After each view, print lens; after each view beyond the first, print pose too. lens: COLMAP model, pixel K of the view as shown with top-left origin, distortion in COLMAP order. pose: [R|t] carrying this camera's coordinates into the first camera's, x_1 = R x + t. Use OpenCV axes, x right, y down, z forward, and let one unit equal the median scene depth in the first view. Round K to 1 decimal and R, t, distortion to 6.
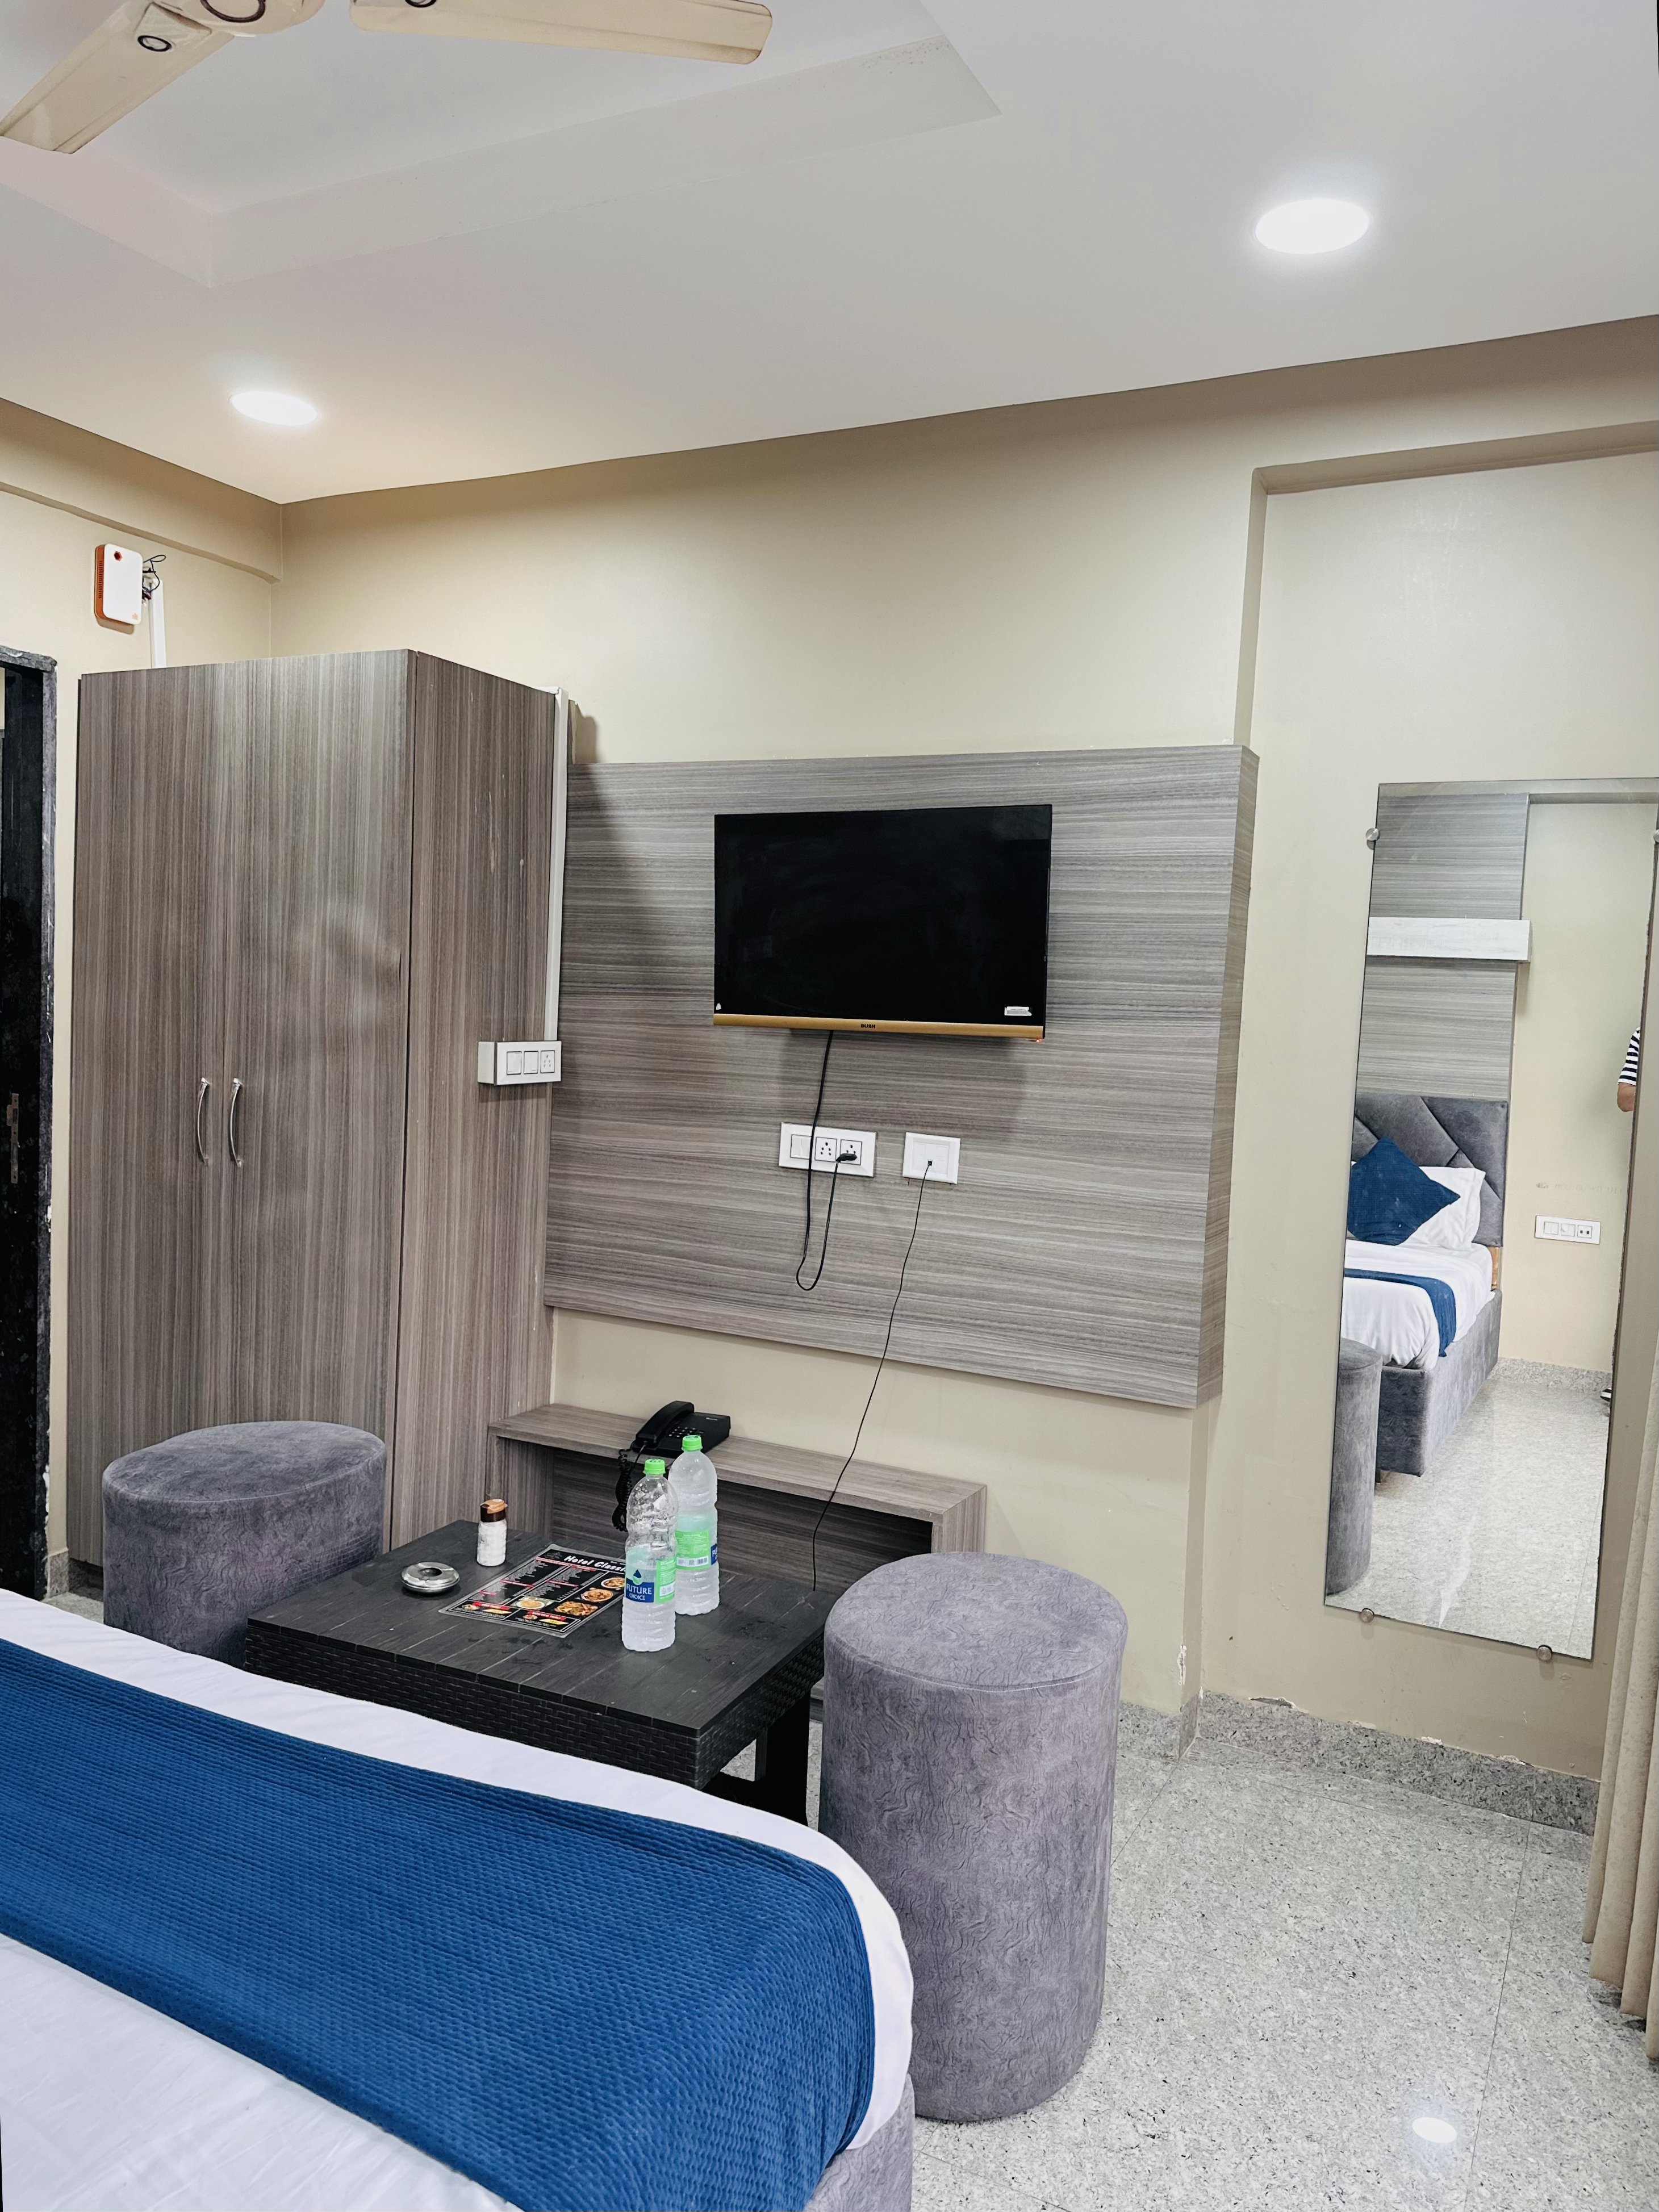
lens RADIAL K [[1362.0, 0, 622.8], [0, 1362.0, 1088.6], [0, 0, 1]] dist [0.025078, -0.000610]
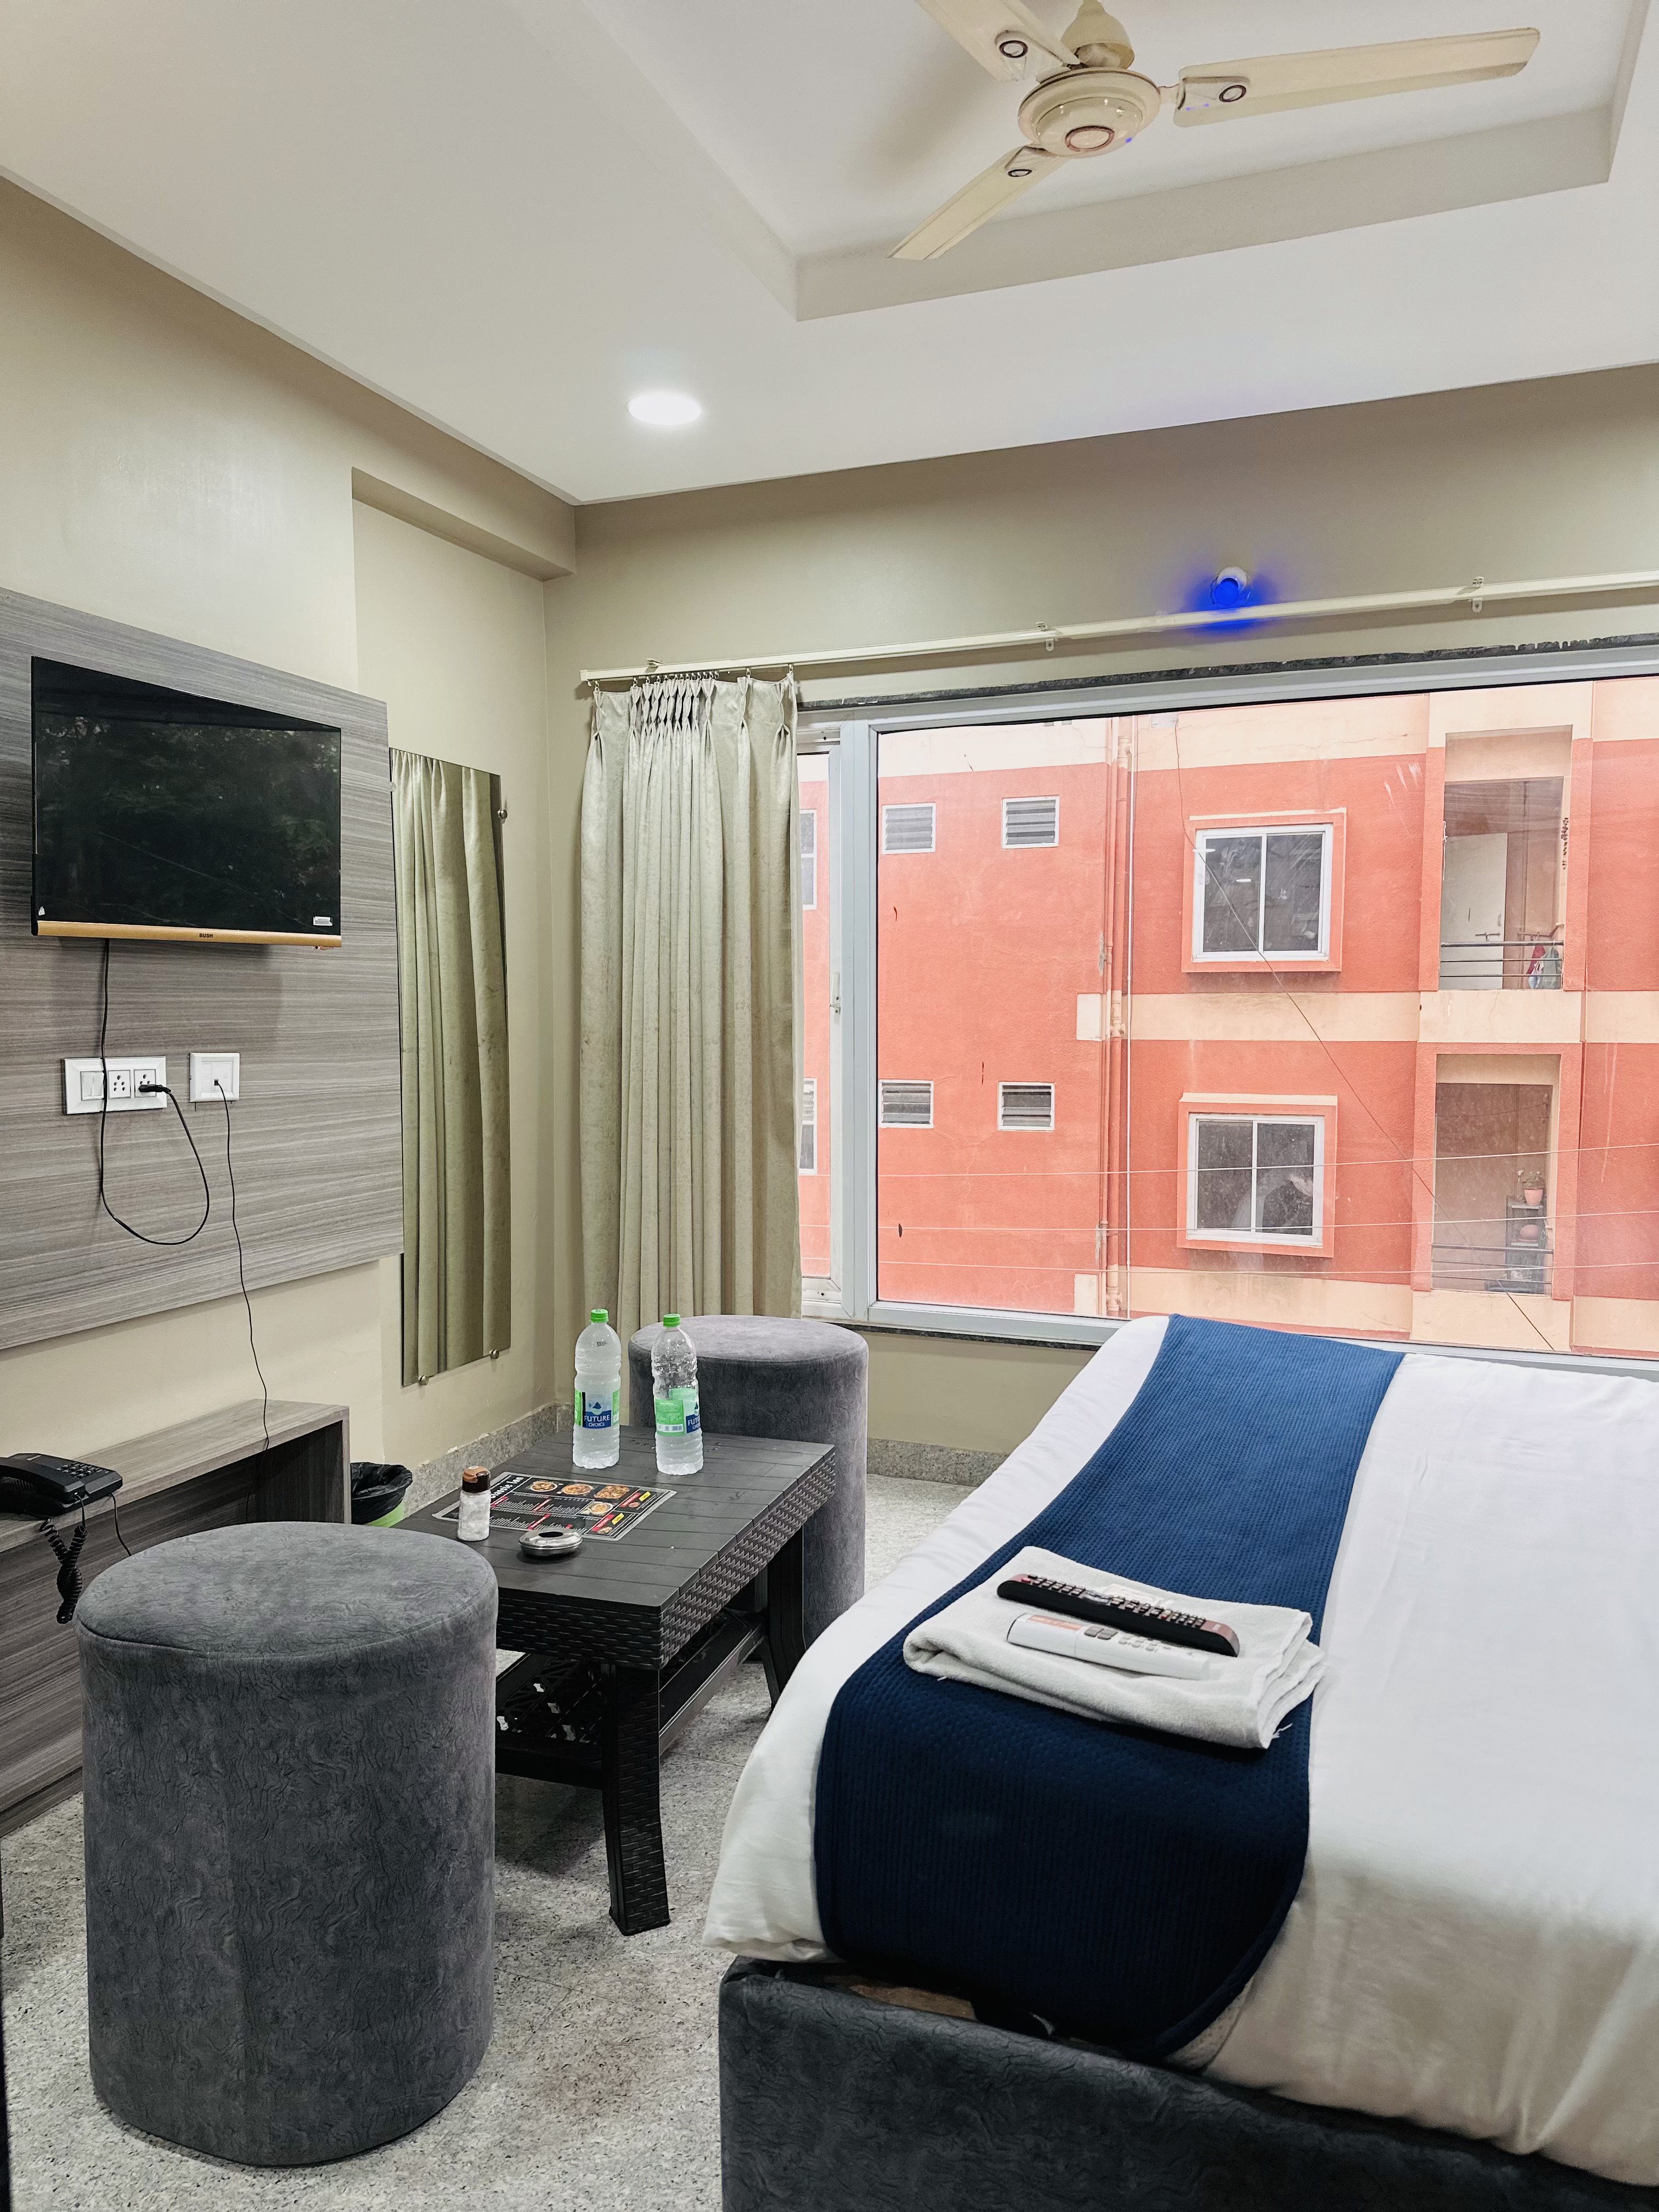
lens RADIAL K [[1567.3, 0, 827.8], [0, 1567.3, 1115.7], [0, 0, 1]] dist [0.023738, -0.026375]
pose [[-0.111042, -0.114328, 0.987218, -0.886597], [0.050593, 0.991423, 0.120505, -0.031728], [-0.992527, 0.063328, -0.104306, 0.690727]]
